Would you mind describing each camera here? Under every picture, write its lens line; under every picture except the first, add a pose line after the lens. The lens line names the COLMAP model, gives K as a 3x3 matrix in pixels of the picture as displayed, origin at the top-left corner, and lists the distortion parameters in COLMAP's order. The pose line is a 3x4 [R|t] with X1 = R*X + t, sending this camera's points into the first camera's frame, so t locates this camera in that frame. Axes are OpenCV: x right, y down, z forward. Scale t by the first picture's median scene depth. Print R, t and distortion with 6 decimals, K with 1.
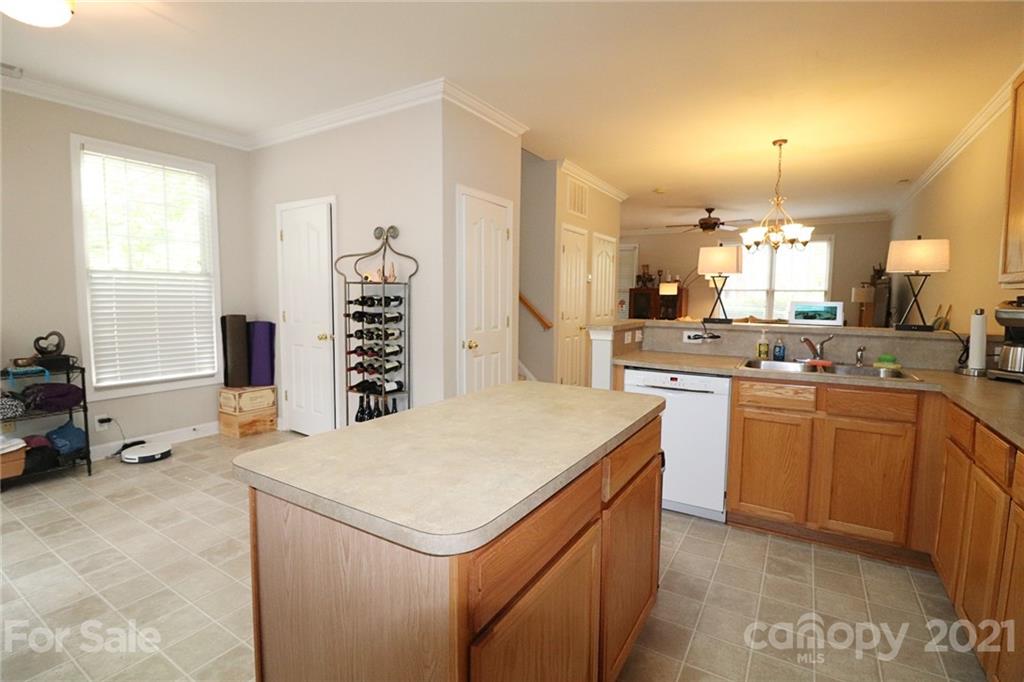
lens RADIAL K [[466.5, 0, 526.7], [0, 466.5, 340.9], [0, 0, 1]] dist [-0.010229, -0.003619]
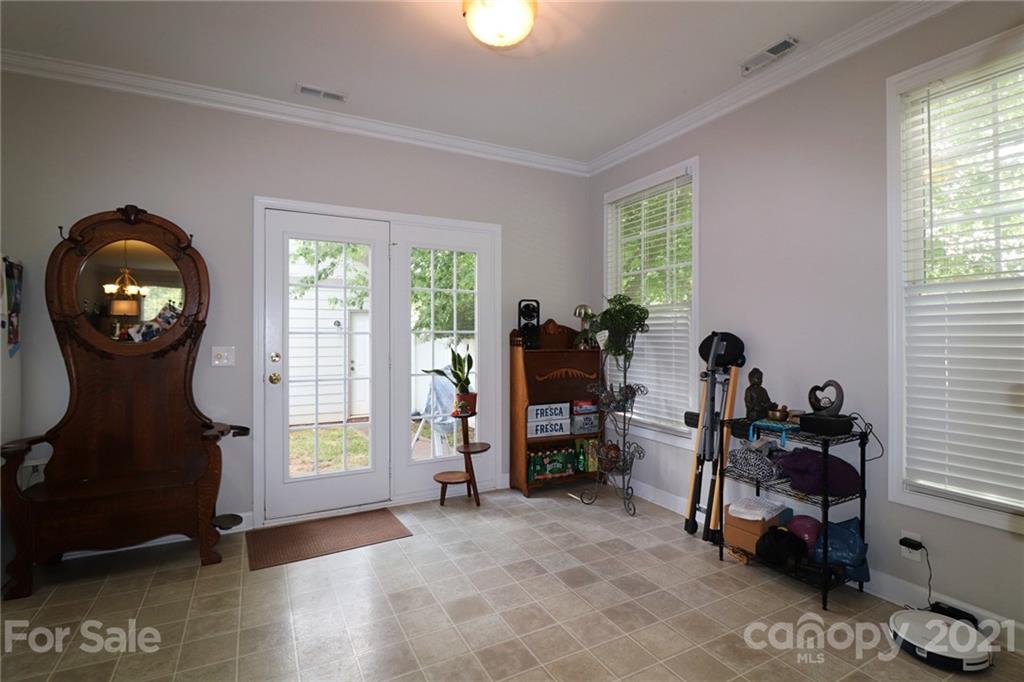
lens RADIAL K [[466.5, 0, 515.3], [0, 466.5, 337.8], [0, 0, 1]] dist [-0.010229, -0.003619]
pose [[-0.513677, -0.013943, -0.857870, -0.180323], [-0.086602, 0.995604, 0.035674, -0.069629], [0.853602, 0.092618, -0.512627, 0.956791]]
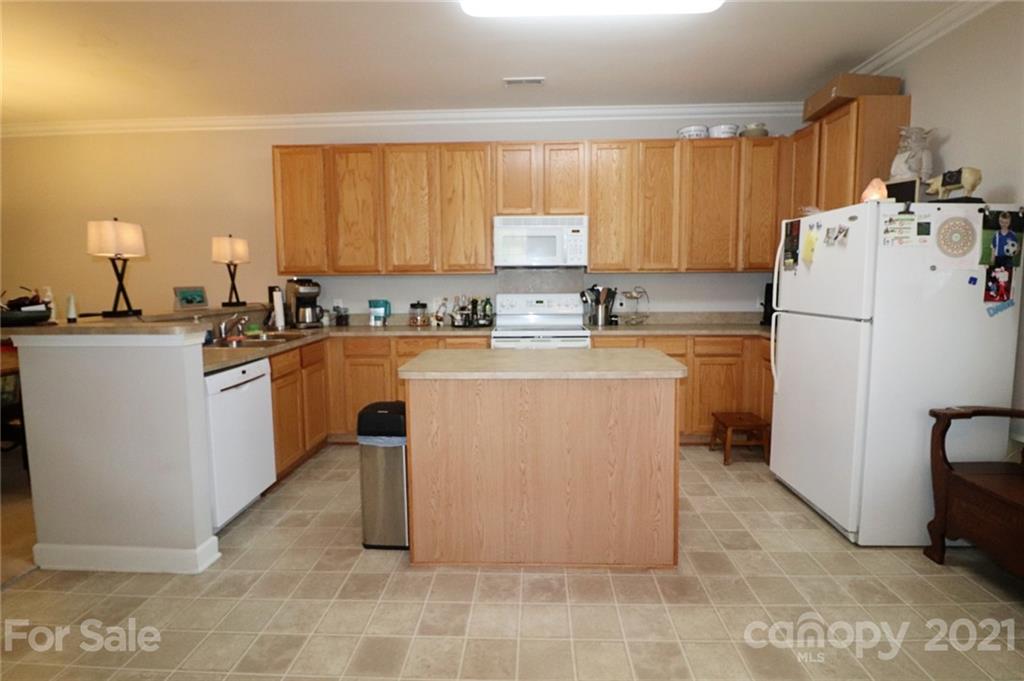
lens RADIAL K [[504.6, 0, 507.6], [0, 504.6, 324.2], [0, 0, 1]] dist [-0.014674, -0.001383]
pose [[-0.469242, -0.086454, 0.878827, -0.698349], [0.086792, 0.985863, 0.143325, -0.095578], [-0.878794, 0.143530, -0.455105, 0.847399]]
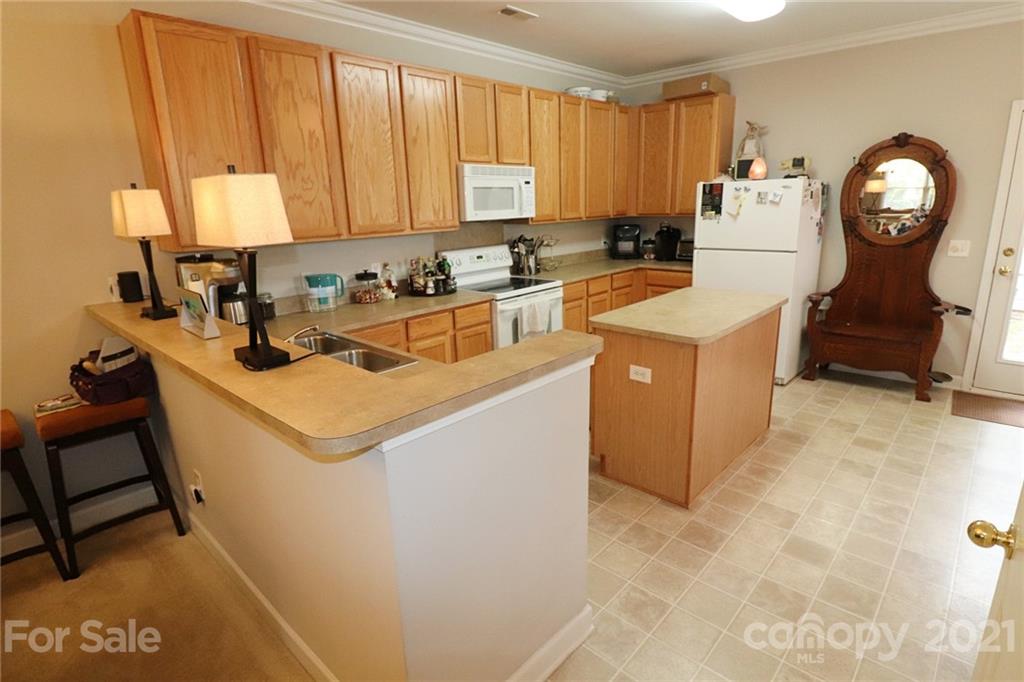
lens RADIAL K [[533.9, 0, 515.0], [0, 533.9, 338.2], [0, 0, 1]] dist [-0.004169, -0.002144]
pose [[-0.977534, -0.034612, 0.207917, 0.089542], [0.039415, 0.939007, 0.341631, -0.221063], [-0.207060, 0.342151, -0.916547, 1.448668]]
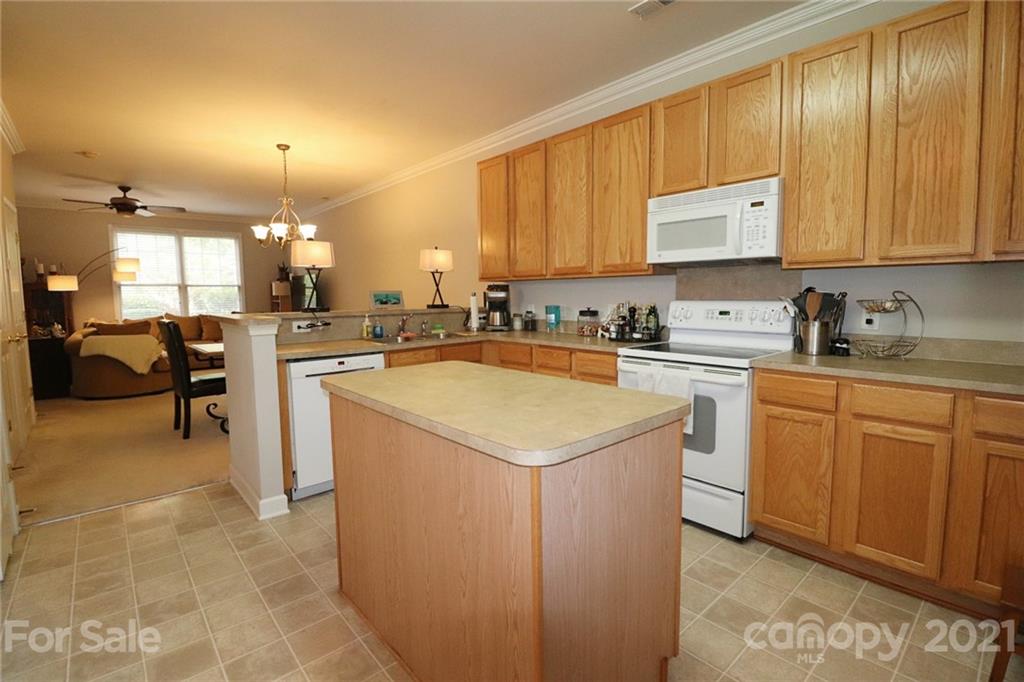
lens RADIAL K [[466.5, 0, 513.6], [0, 466.5, 335.3], [0, 0, 1]] dist [-0.010229, -0.003619]
pose [[0.300651, -0.098636, 0.948620, -0.500852], [0.104258, 0.992076, 0.070112, -0.013494], [-0.948019, 0.077822, 0.308552, 0.248889]]
